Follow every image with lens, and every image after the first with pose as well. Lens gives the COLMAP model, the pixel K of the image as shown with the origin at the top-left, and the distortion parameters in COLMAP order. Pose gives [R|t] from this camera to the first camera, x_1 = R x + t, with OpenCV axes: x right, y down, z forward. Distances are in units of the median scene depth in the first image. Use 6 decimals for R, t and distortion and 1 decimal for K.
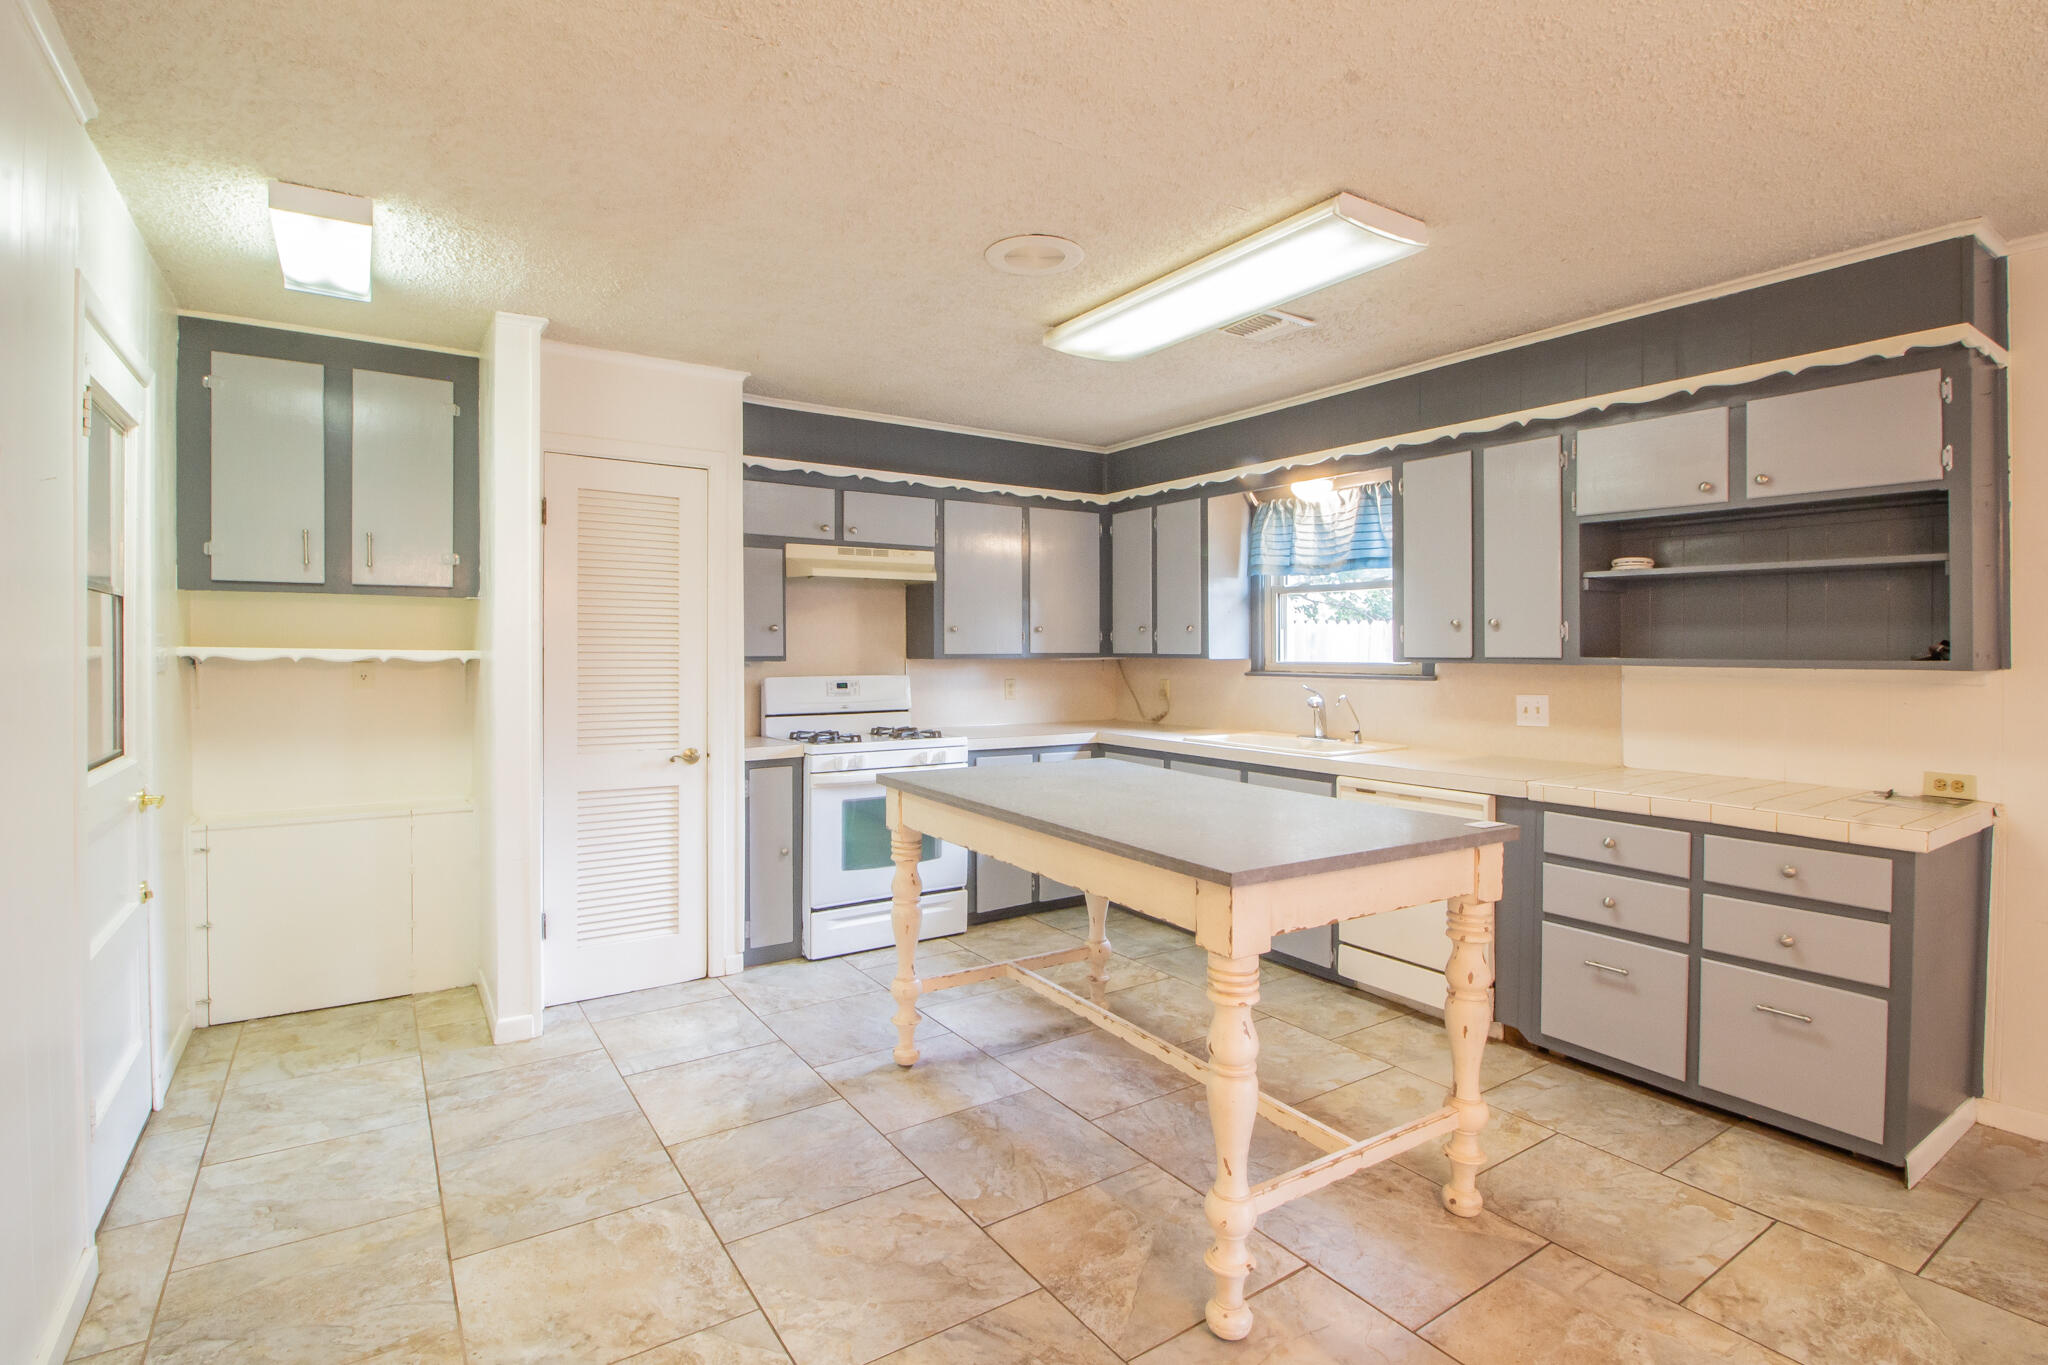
lens RADIAL K [[984.1, 0, 1030.1], [0, 984.1, 665.3], [0, 0, 1]] dist [-0.006342, -0.001912]
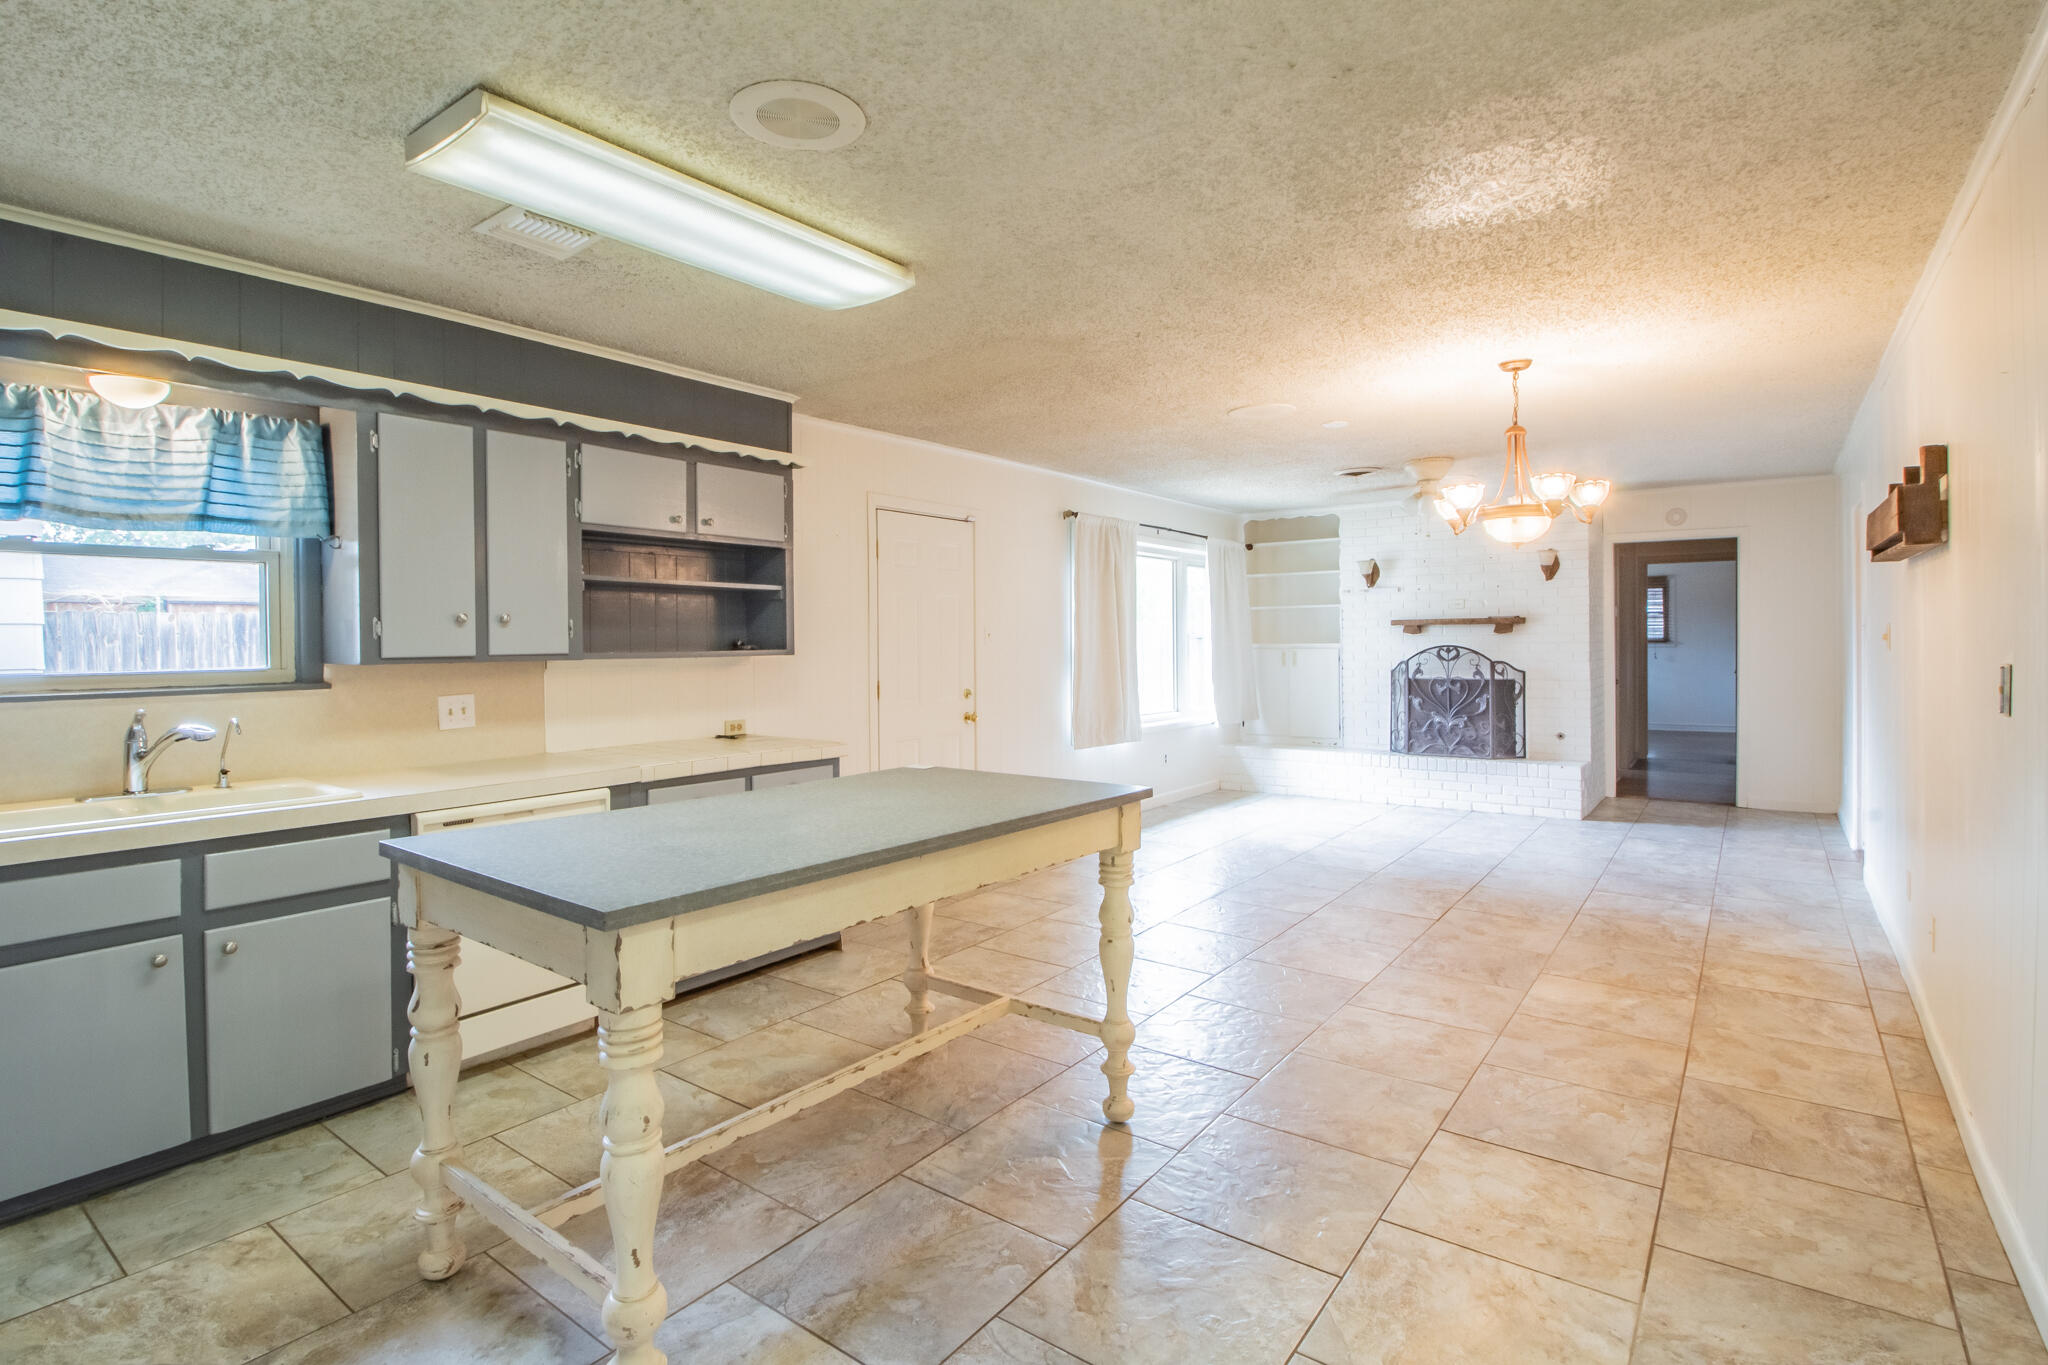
lens RADIAL K [[984.1, 0, 1016.2], [0, 984.1, 656.9], [0, 0, 1]] dist [-0.006342, -0.001912]
pose [[-0.320046, -0.013932, 0.947299, -0.580832], [0.025748, 0.999395, 0.023398, -0.015486], [-0.947052, 0.031880, -0.319494, 0.837847]]
